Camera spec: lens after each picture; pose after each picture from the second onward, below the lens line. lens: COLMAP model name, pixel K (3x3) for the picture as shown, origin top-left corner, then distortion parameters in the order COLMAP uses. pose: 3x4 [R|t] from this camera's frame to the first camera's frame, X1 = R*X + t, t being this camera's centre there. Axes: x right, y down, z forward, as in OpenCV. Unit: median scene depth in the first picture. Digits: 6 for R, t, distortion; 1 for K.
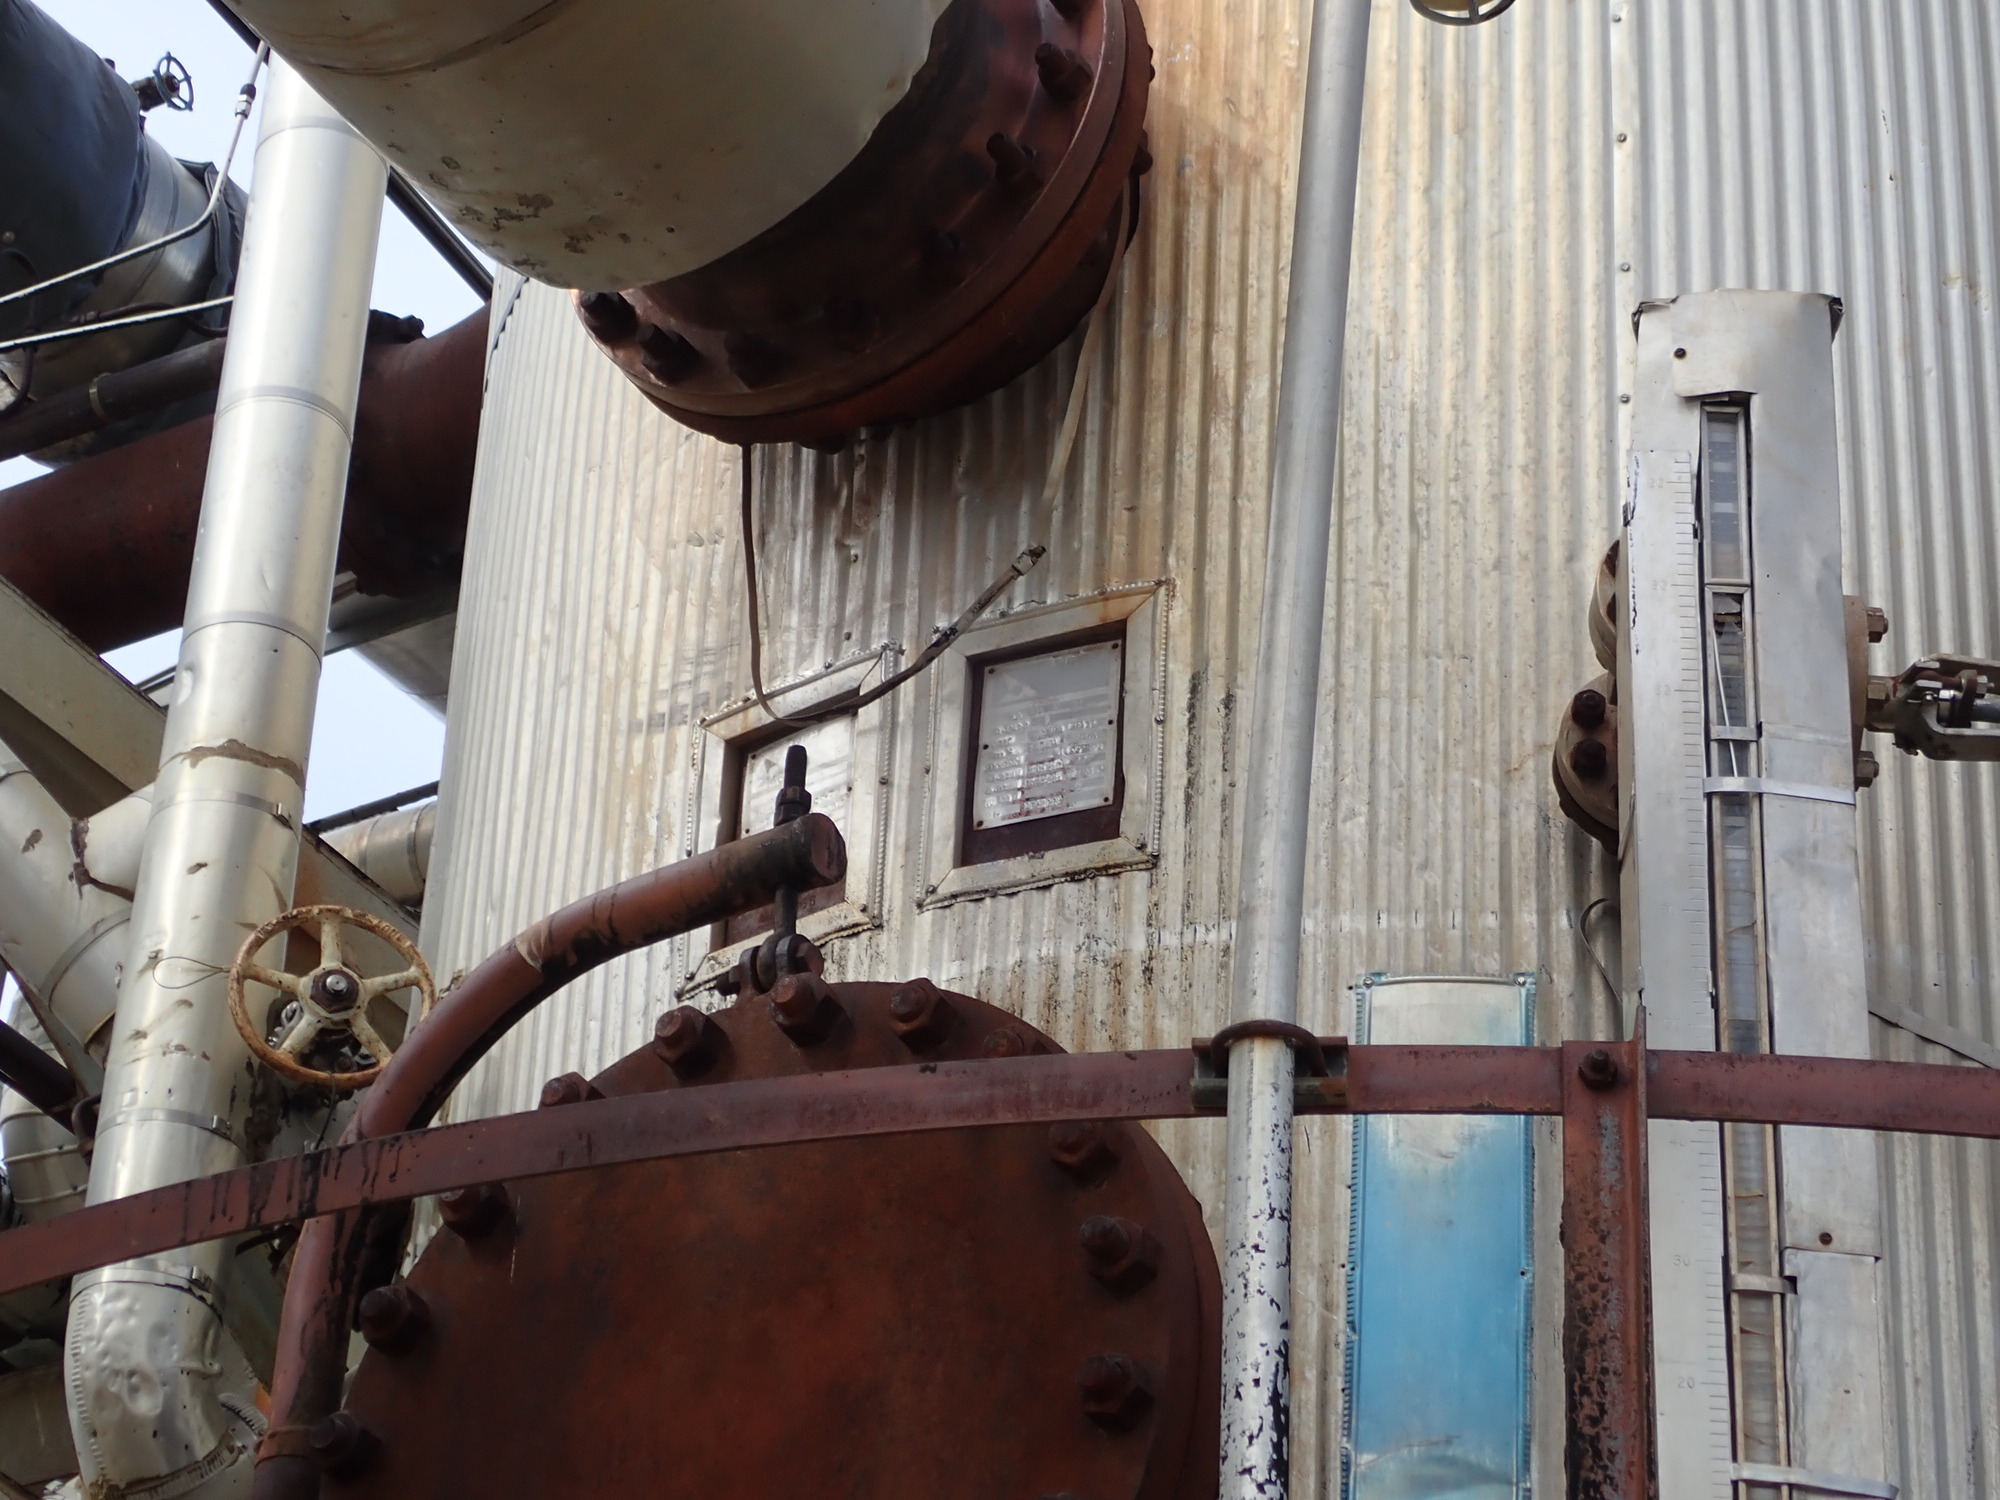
lens RADIAL K [[5996.0, 0, 1002.5], [0, 5996.0, 748.6], [0, 0, 1]] dist [0.053636, 0.000000]
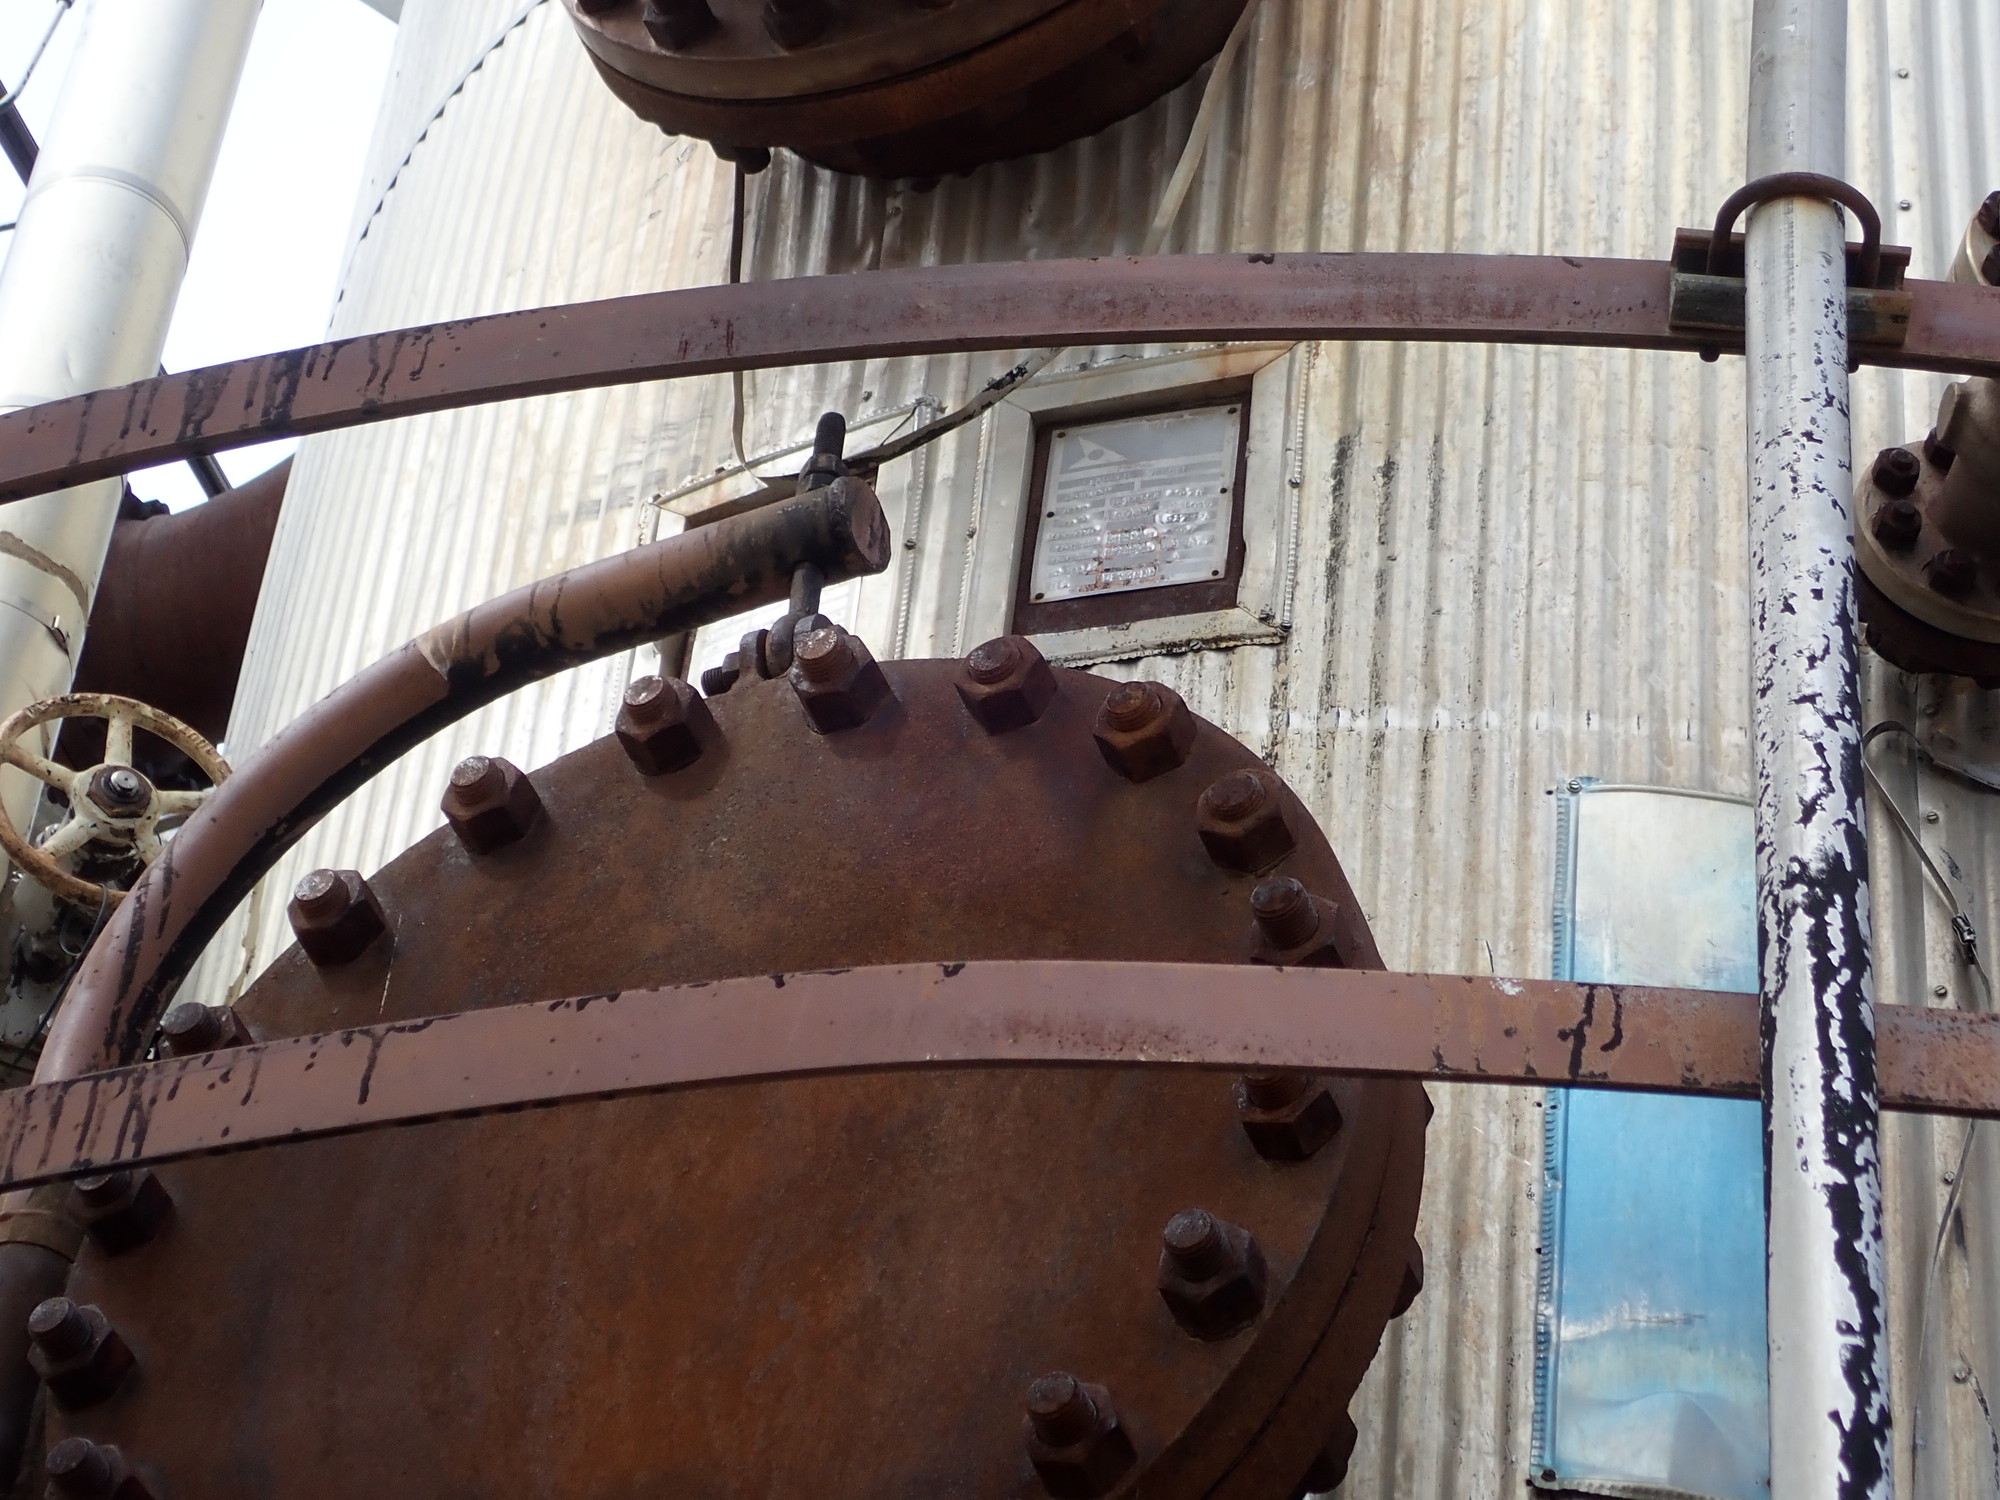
lens RADIAL K [[5996.0, 0, 996.2], [0, 5996.0, 750.2], [0, 0, 1]] dist [0.053636, 0.000000]
pose [[0.988726, 0.130662, 0.073134, -0.062443], [-0.114615, 0.974700, -0.191892, 0.178732], [-0.096357, 0.181346, 0.978687, 0.269248]]
